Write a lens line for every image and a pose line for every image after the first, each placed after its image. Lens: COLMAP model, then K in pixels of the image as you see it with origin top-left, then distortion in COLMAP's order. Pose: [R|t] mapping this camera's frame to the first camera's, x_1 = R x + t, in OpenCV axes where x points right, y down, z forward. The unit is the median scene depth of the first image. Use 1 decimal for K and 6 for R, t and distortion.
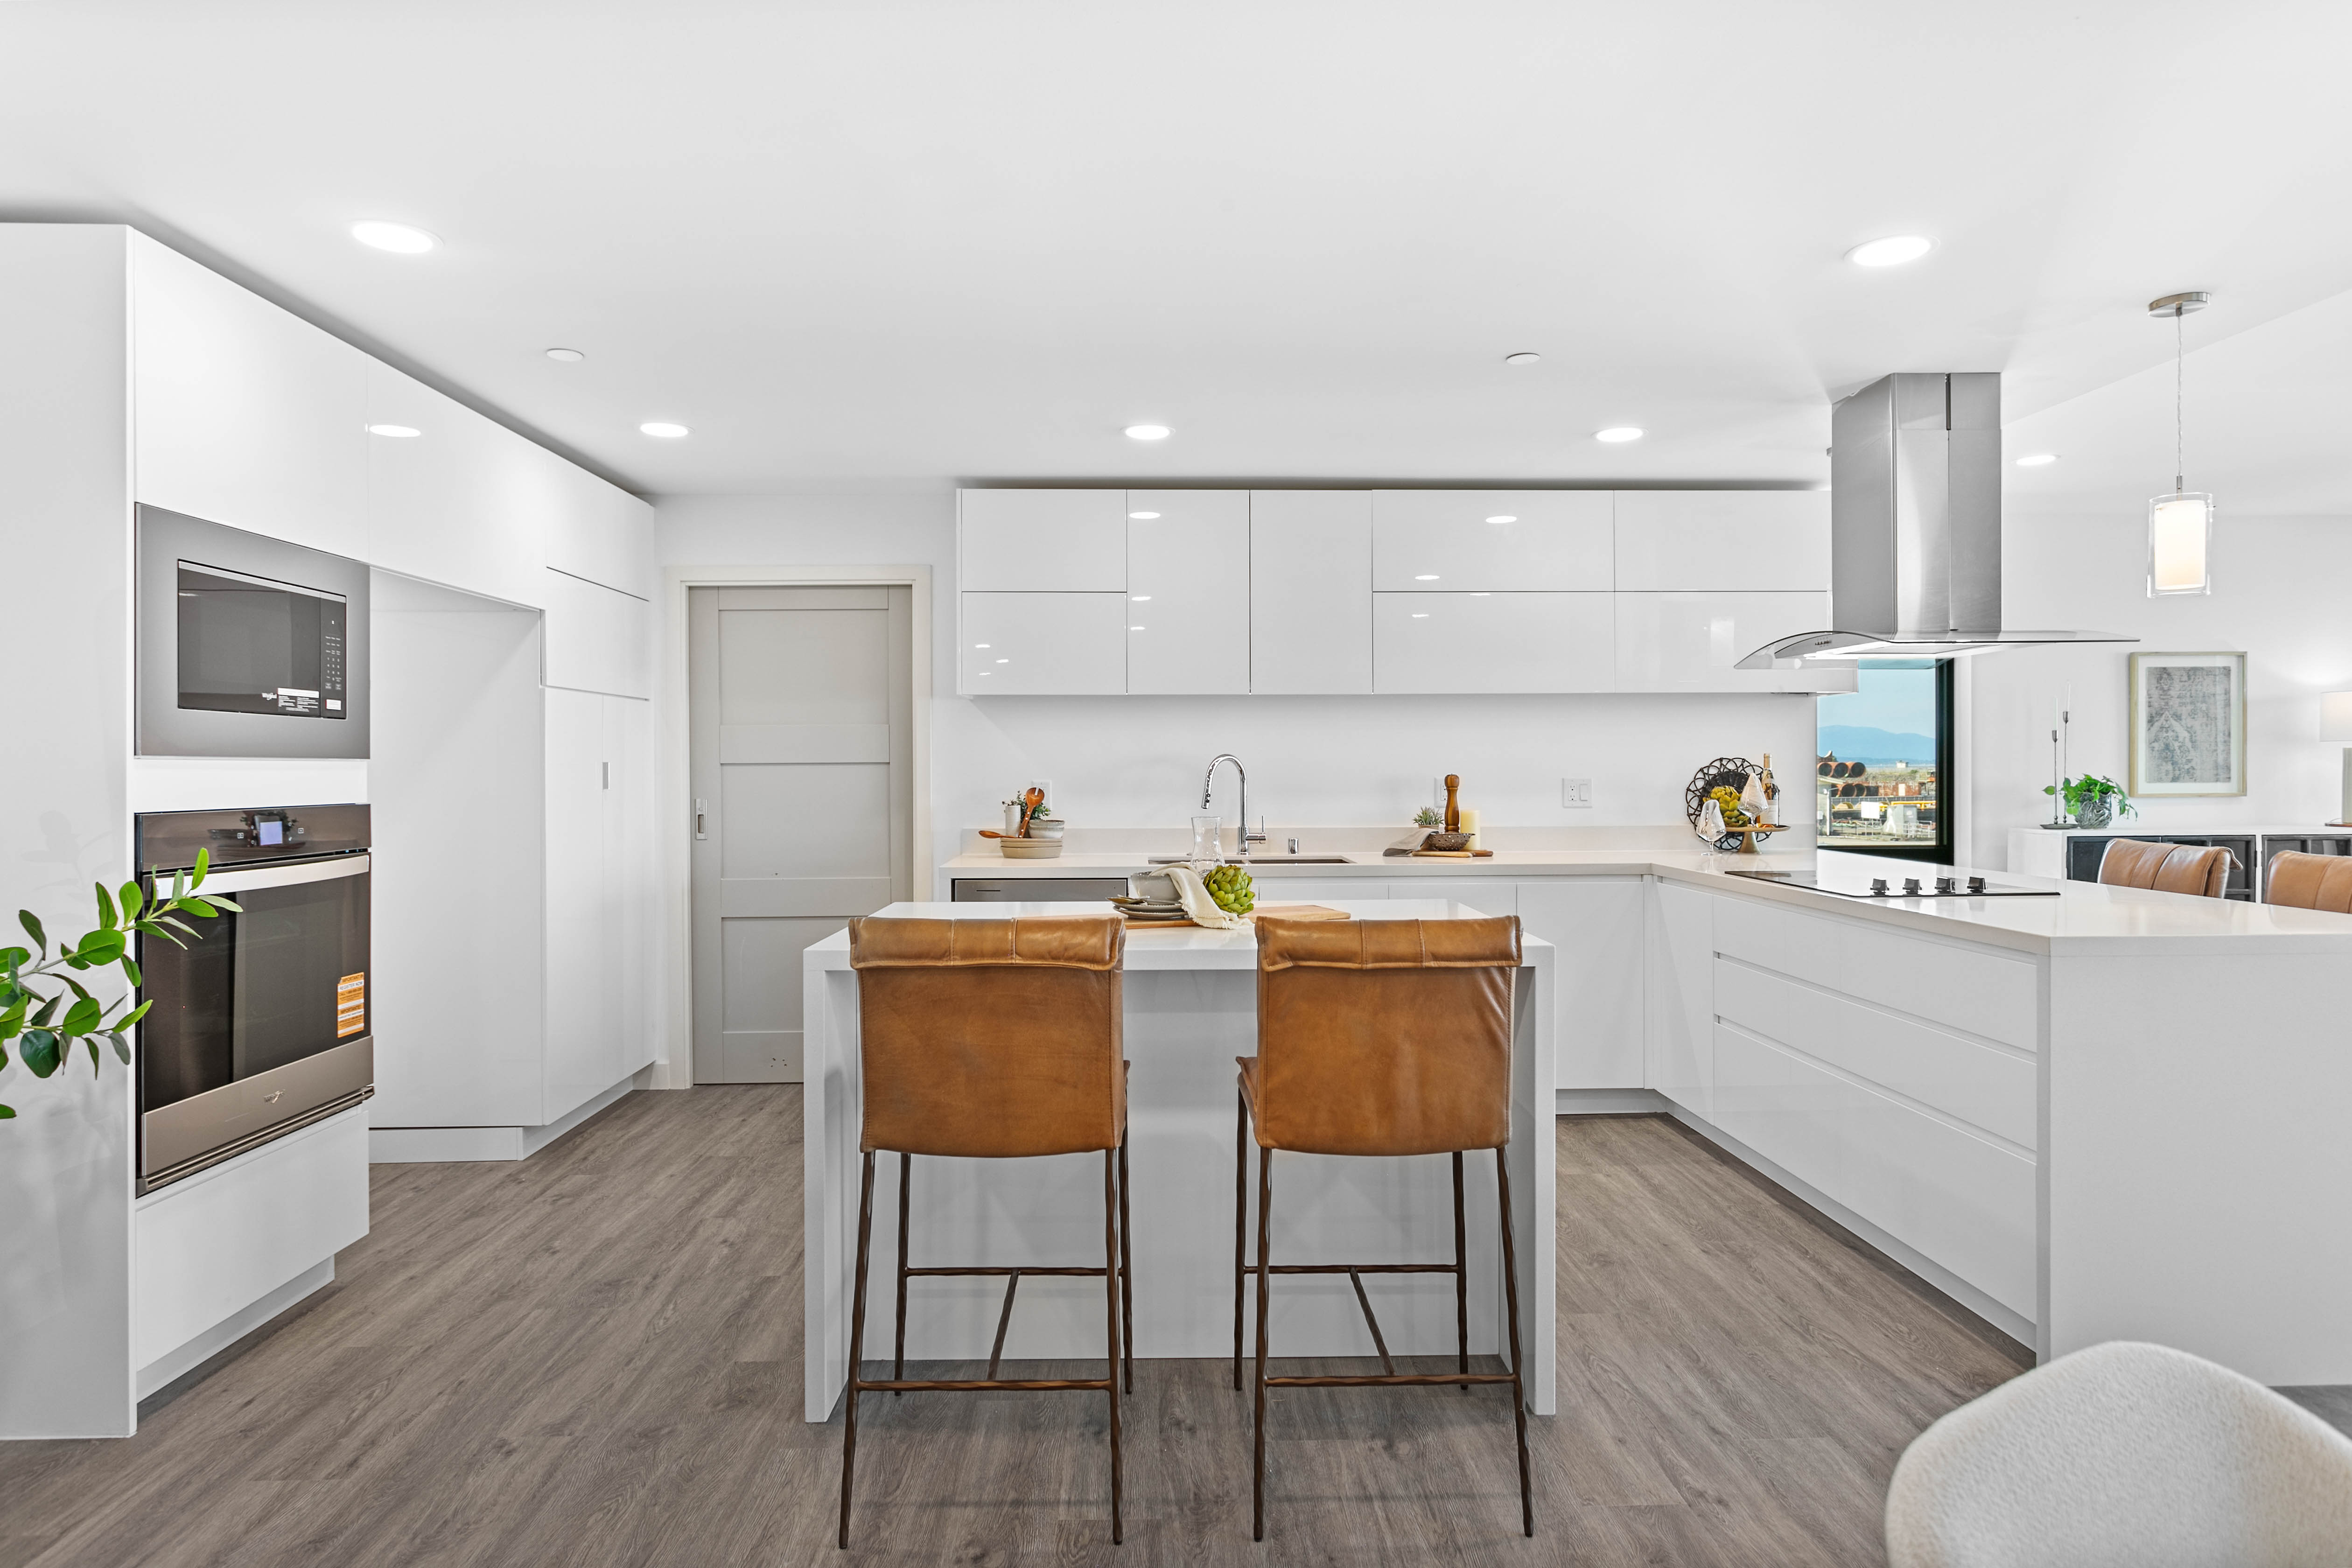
lens RADIAL K [[1330.8, 0, 1178.5], [0, 1330.8, 777.7], [0, 0, 1]] dist [-0.008831, 0.002804]
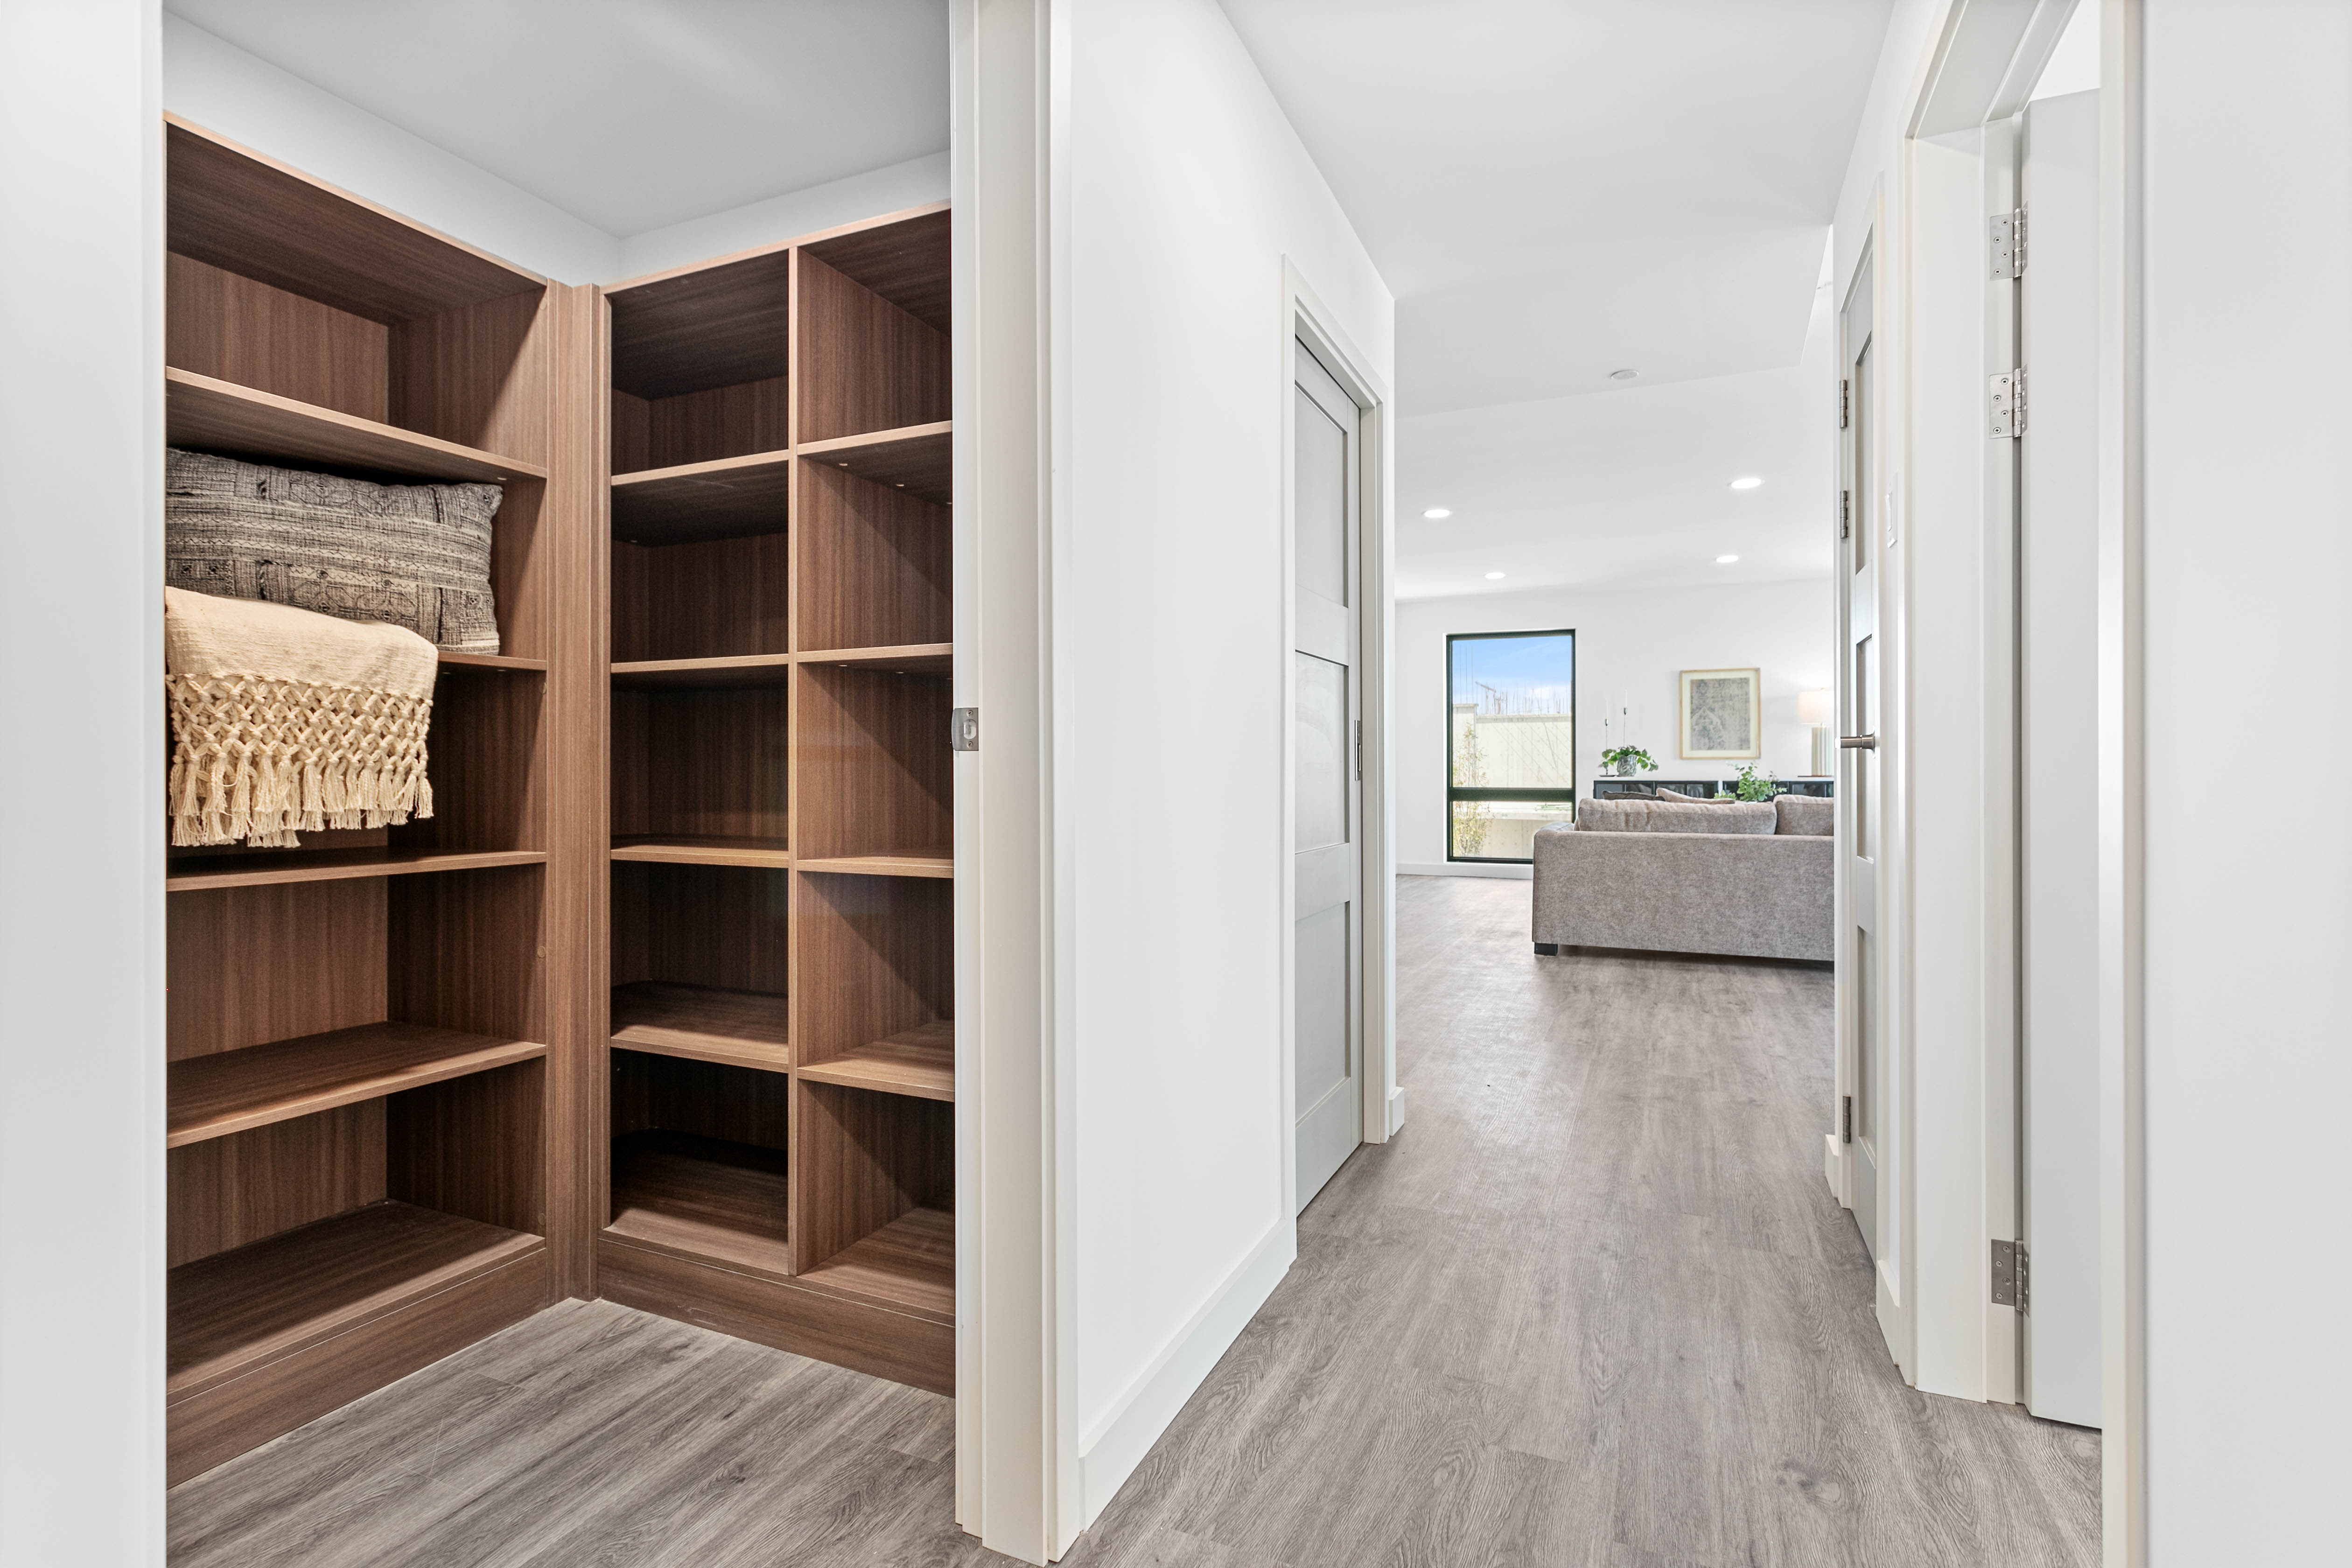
lens RADIAL K [[1117.4, 0, 1175.2], [0, 1117.4, 767.9], [0, 0, 1]] dist [0.001945, 0.001849]
pose [[0.899987, 0.005336, -0.435884, 1.353793], [-0.008660, 0.999947, -0.005638, 0.068817], [0.435830, 0.008849, 0.899985, -0.909218]]
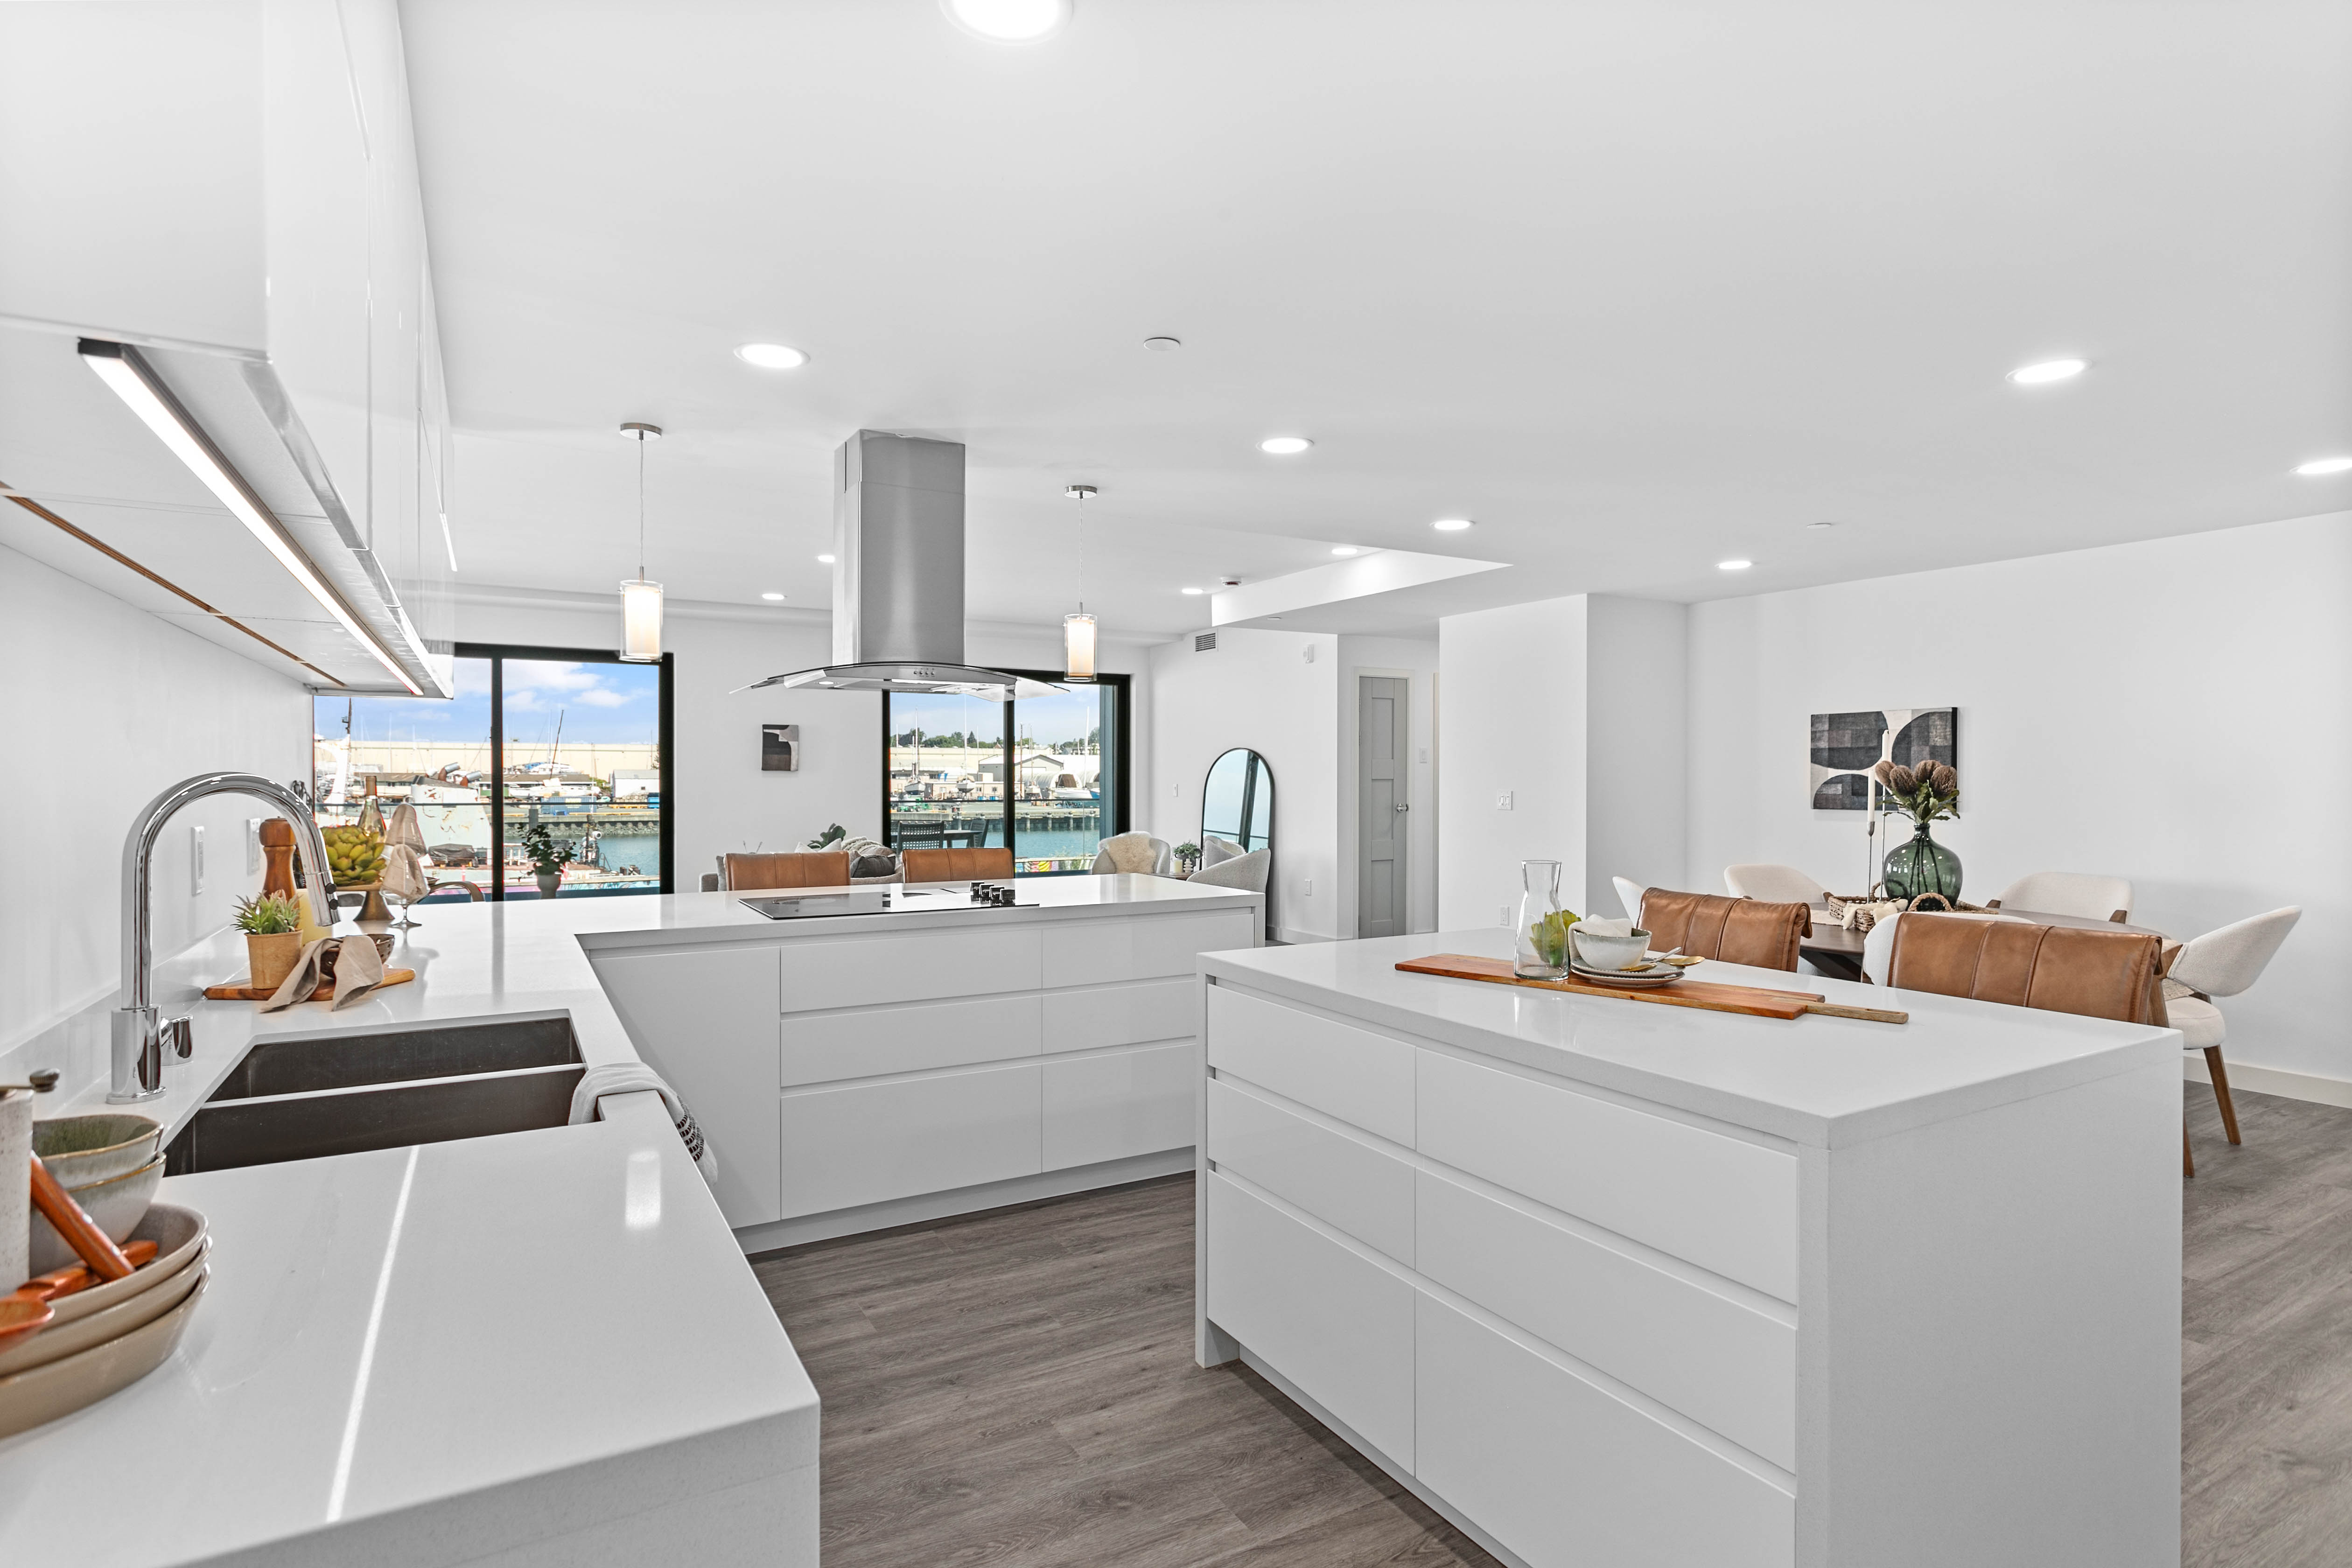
lens RADIAL K [[1184.5, 0, 1176.6], [0, 1184.5, 789.5], [0, 0, 1]] dist [-0.001241, 0.000766]
pose [[-0.474488, -0.005750, 0.880243, -0.407751], [0.008386, 0.999904, 0.011052, -0.018832], [-0.880222, 0.012626, -0.474394, 1.227740]]
